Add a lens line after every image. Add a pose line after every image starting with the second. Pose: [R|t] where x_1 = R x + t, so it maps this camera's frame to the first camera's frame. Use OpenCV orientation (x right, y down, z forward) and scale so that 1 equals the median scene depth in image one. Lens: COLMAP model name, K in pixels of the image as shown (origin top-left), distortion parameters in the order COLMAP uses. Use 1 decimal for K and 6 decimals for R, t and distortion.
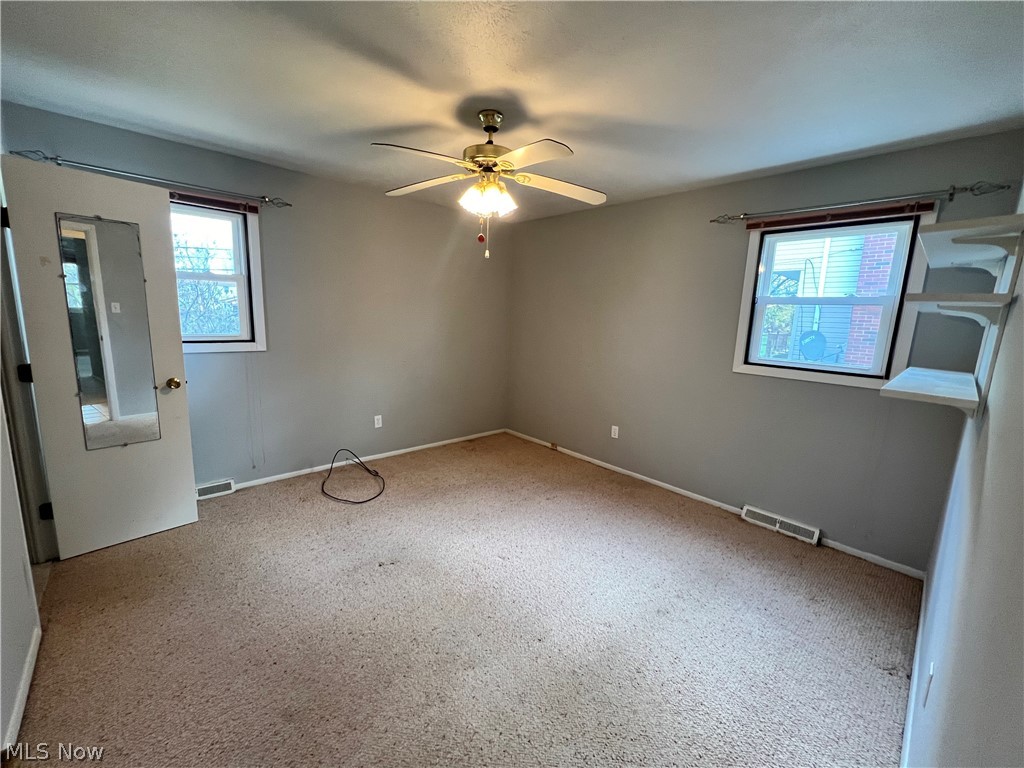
lens RADIAL K [[409.3, 0, 511.1], [0, 409.3, 382.6], [0, 0, 1]] dist [-0.001691, 0.000166]
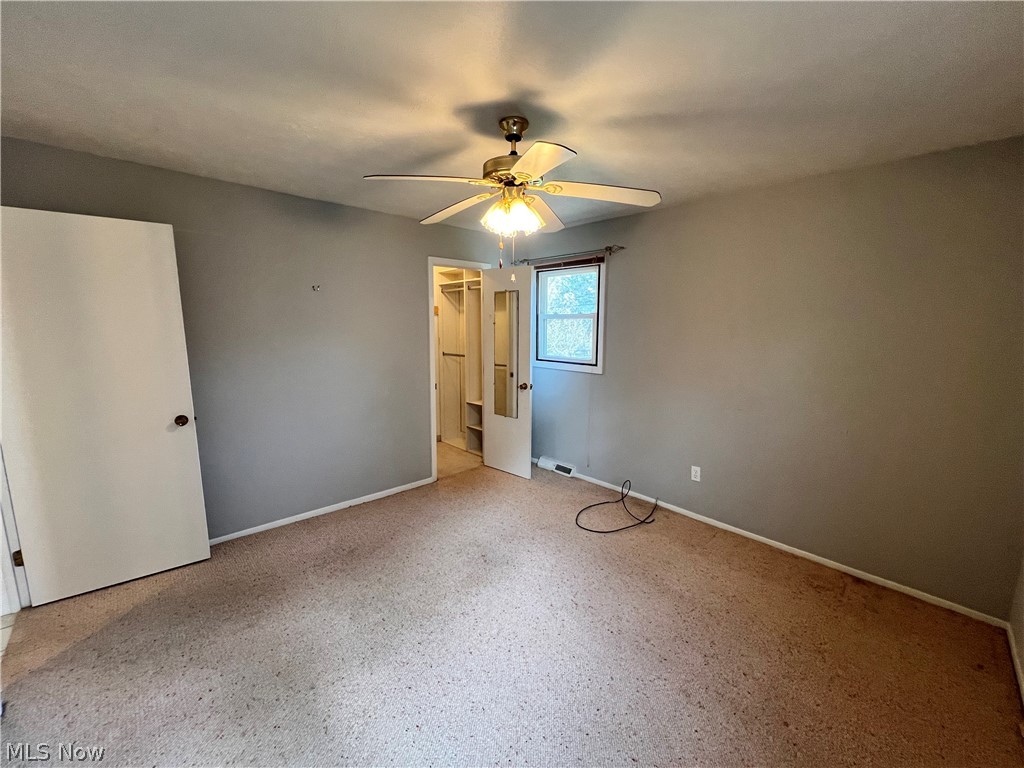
lens RADIAL K [[409.3, 0, 511.1], [0, 409.3, 382.6], [0, 0, 1]] dist [-0.001691, 0.000166]
pose [[0.009013, 0.106414, -0.994281, 0.592239], [-0.175045, 0.979136, 0.103207, -0.131153], [0.984519, 0.173114, 0.027452, 0.713668]]
